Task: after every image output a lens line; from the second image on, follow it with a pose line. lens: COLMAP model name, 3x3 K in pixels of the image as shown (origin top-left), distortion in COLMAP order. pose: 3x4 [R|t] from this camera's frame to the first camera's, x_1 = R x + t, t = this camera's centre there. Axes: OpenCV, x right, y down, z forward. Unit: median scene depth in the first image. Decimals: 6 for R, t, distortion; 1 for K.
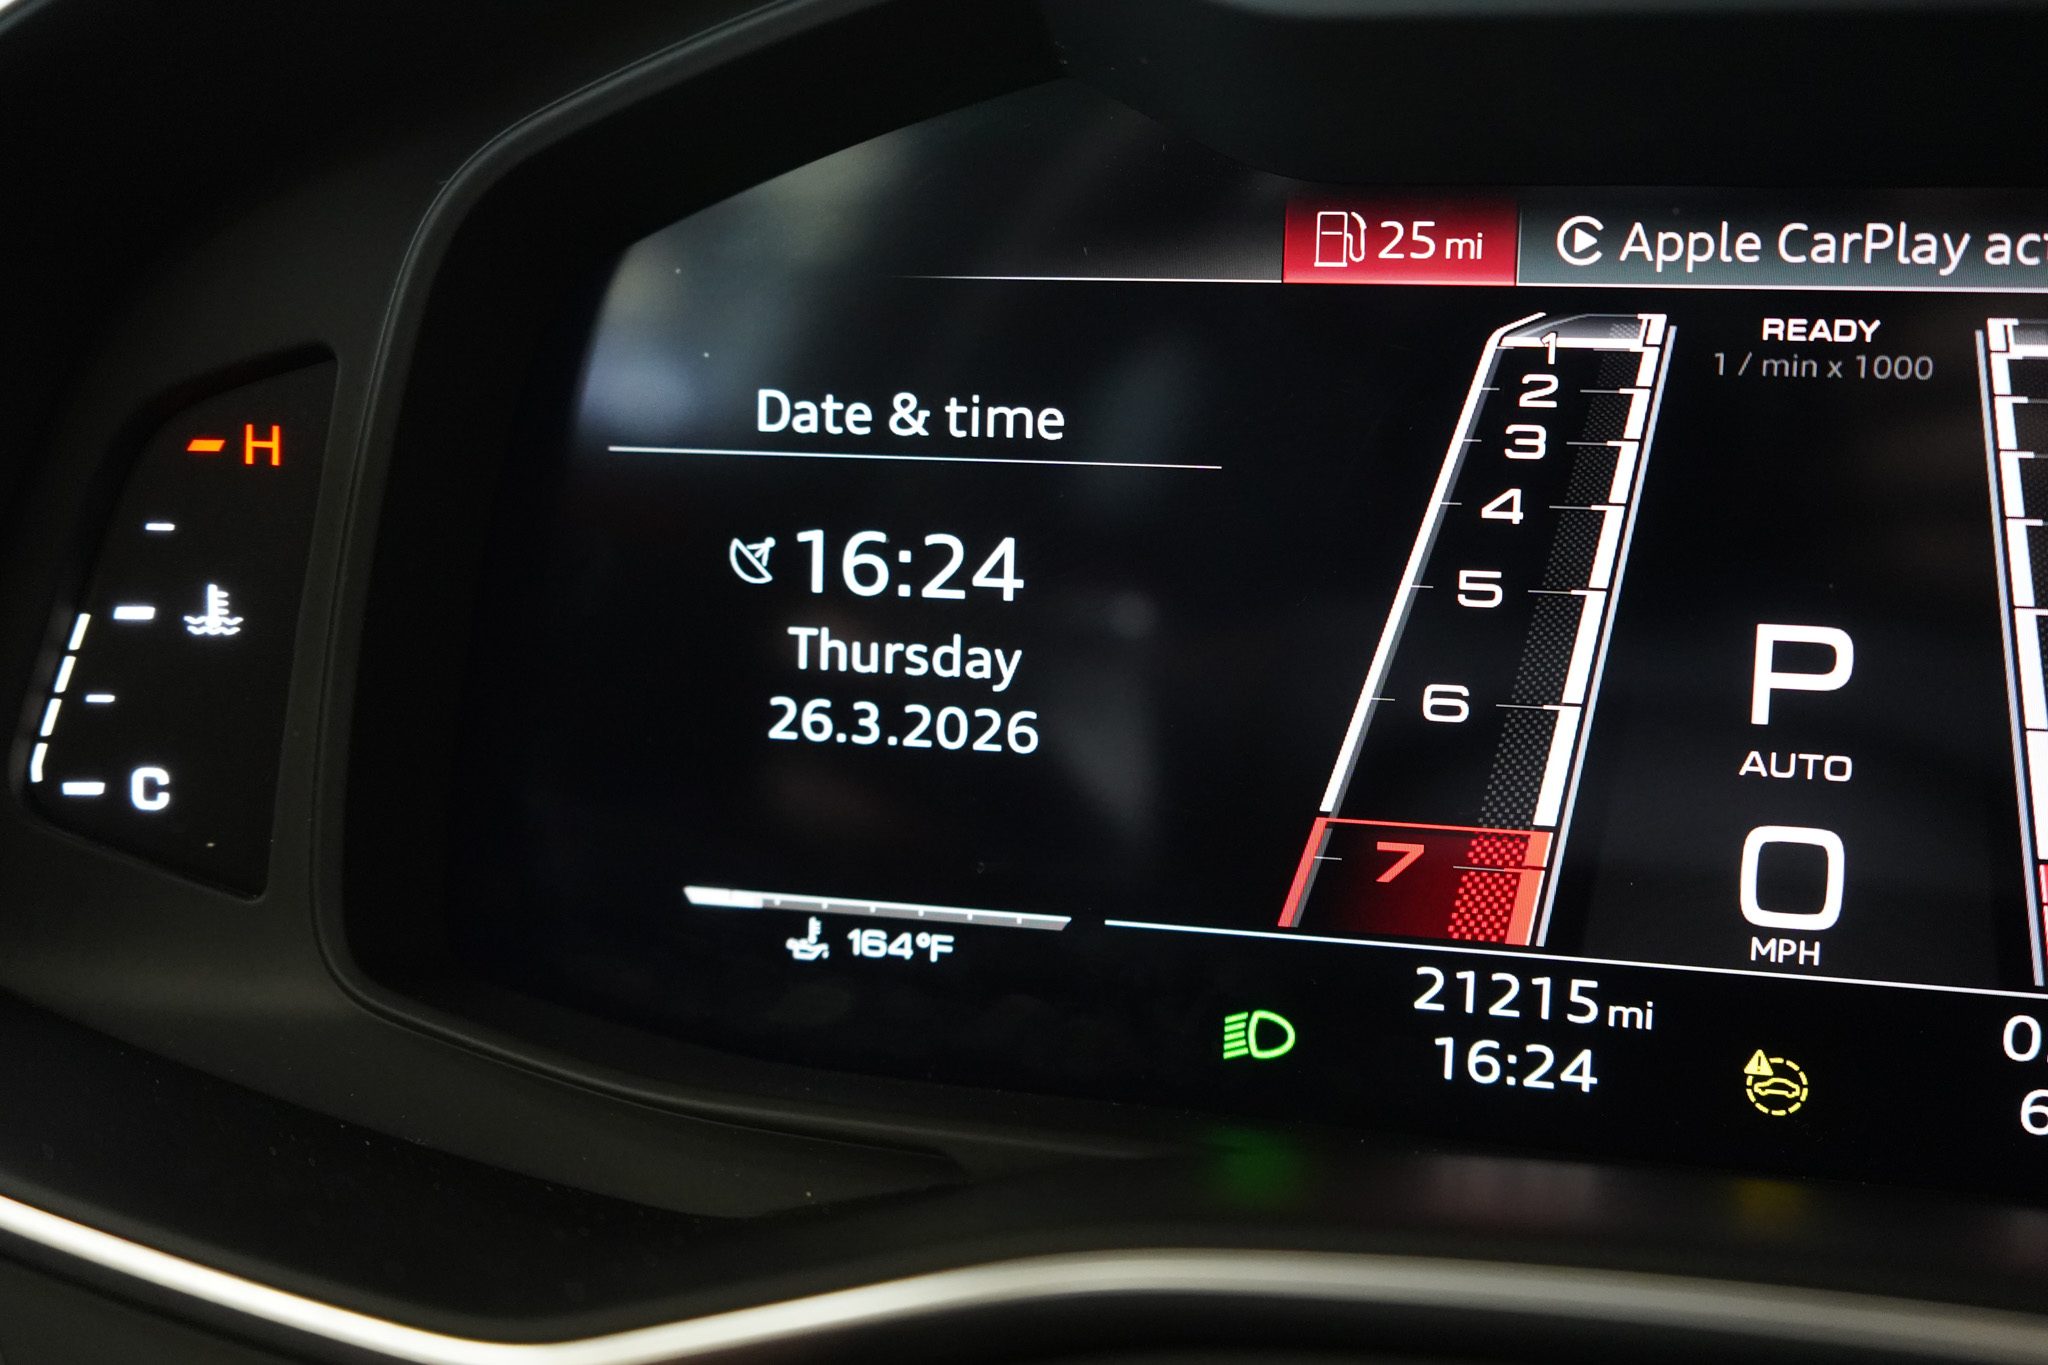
lens RADIAL K [[2269.2, 0, 1035.5], [0, 2269.2, 674.8], [0, 0, 1]] dist [0.008535, 0.000000]
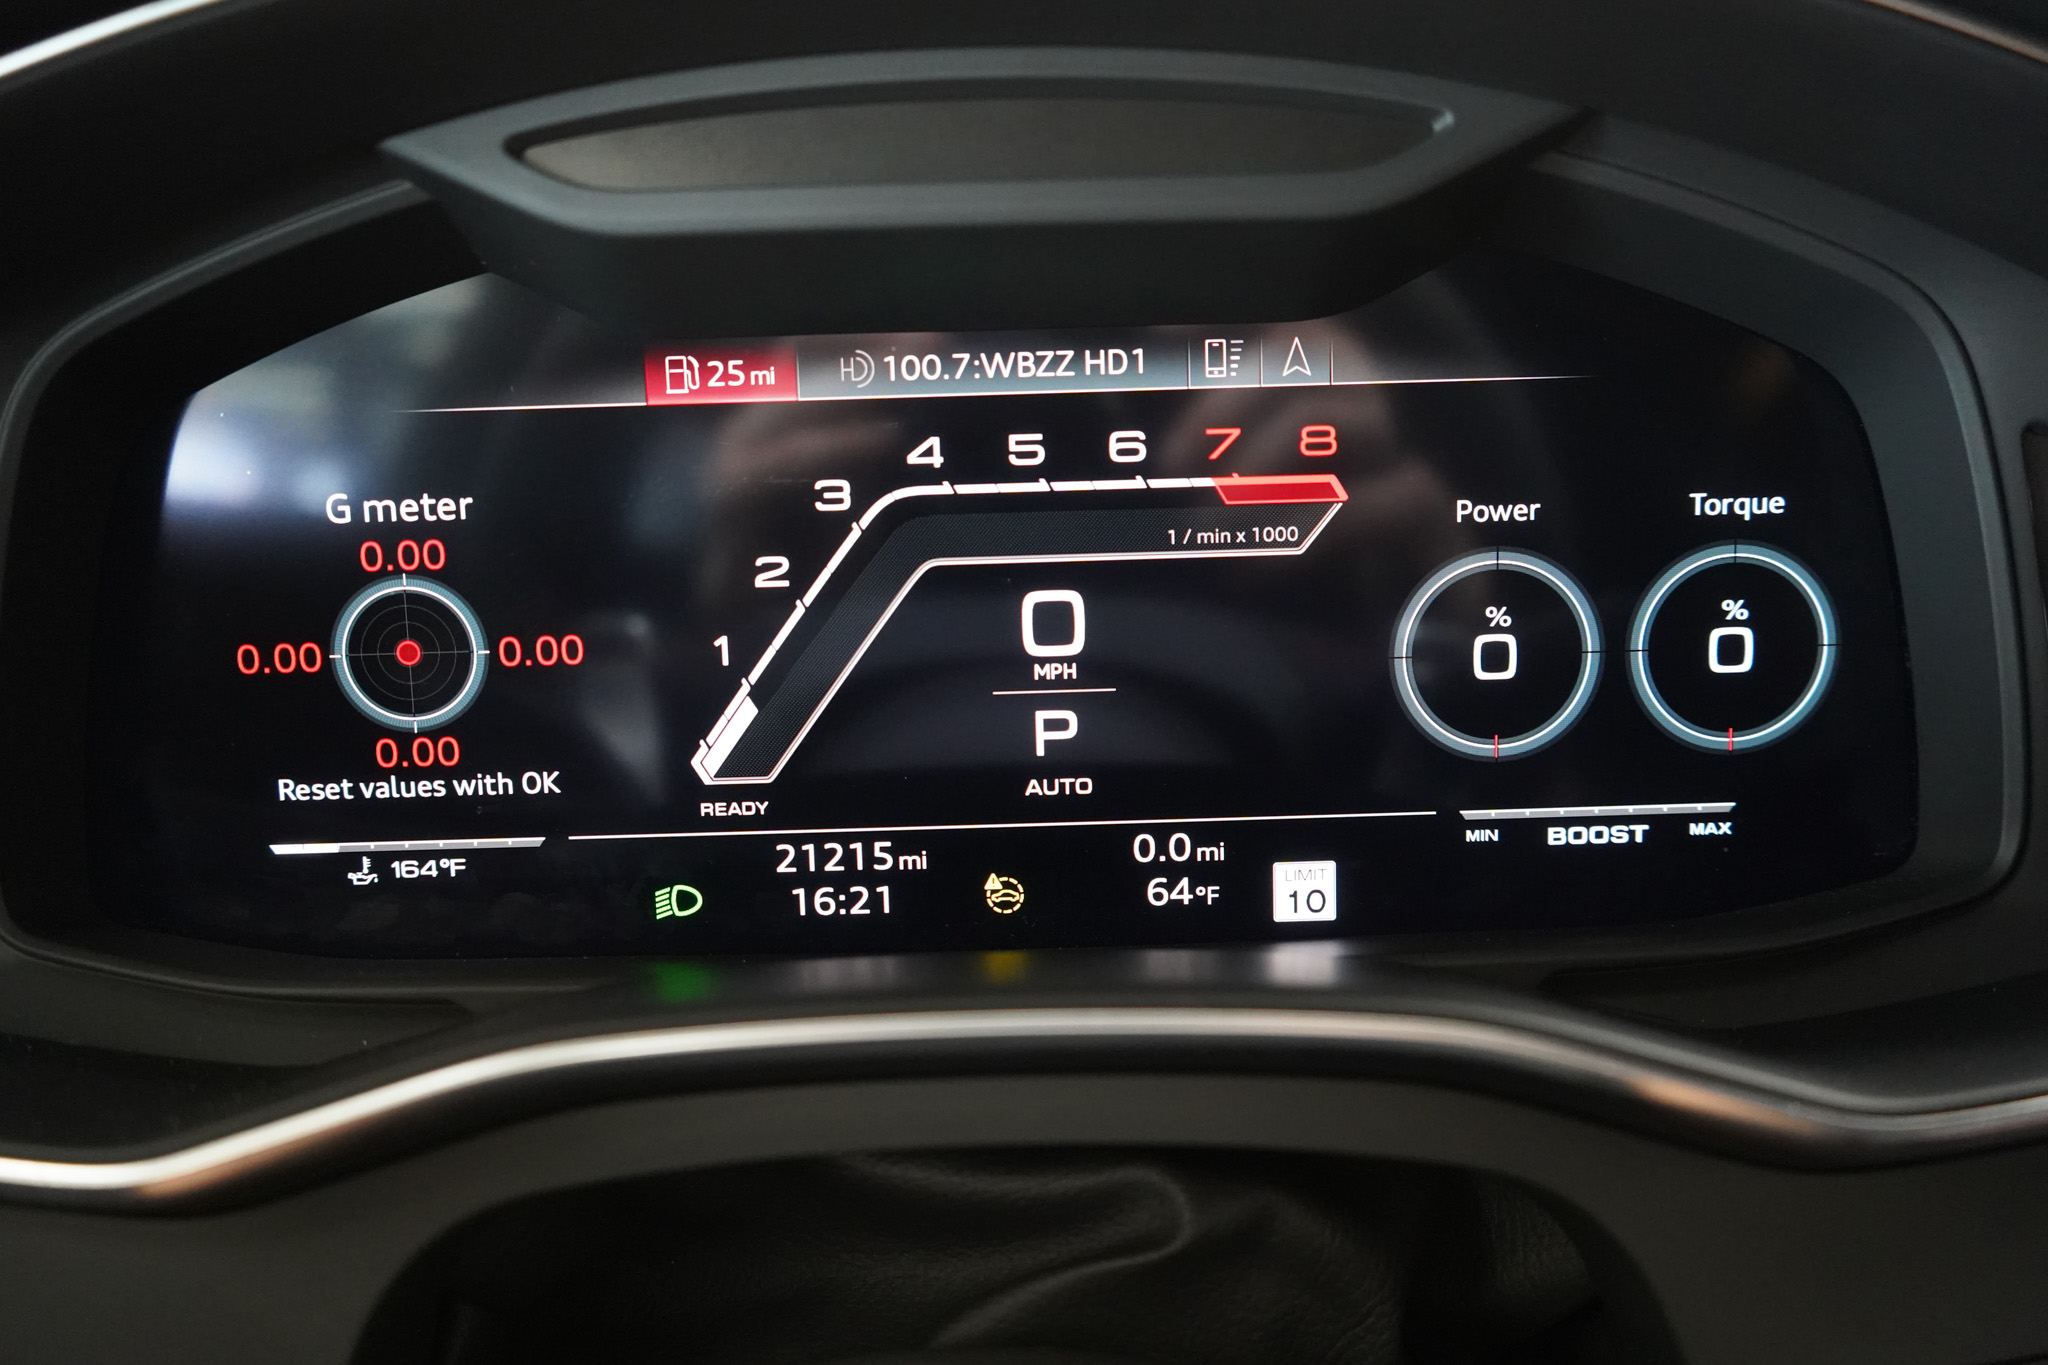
lens RADIAL K [[1588.2, 0, 1025.0], [0, 1588.2, 682.7], [0, 0, 1]] dist [-0.017115, 0.004334]
pose [[0.971322, -0.082895, 0.222848, 0.103789], [0.080515, 0.996558, 0.019759, 0.011478], [-0.223719, -0.001250, 0.974653, -0.088363]]
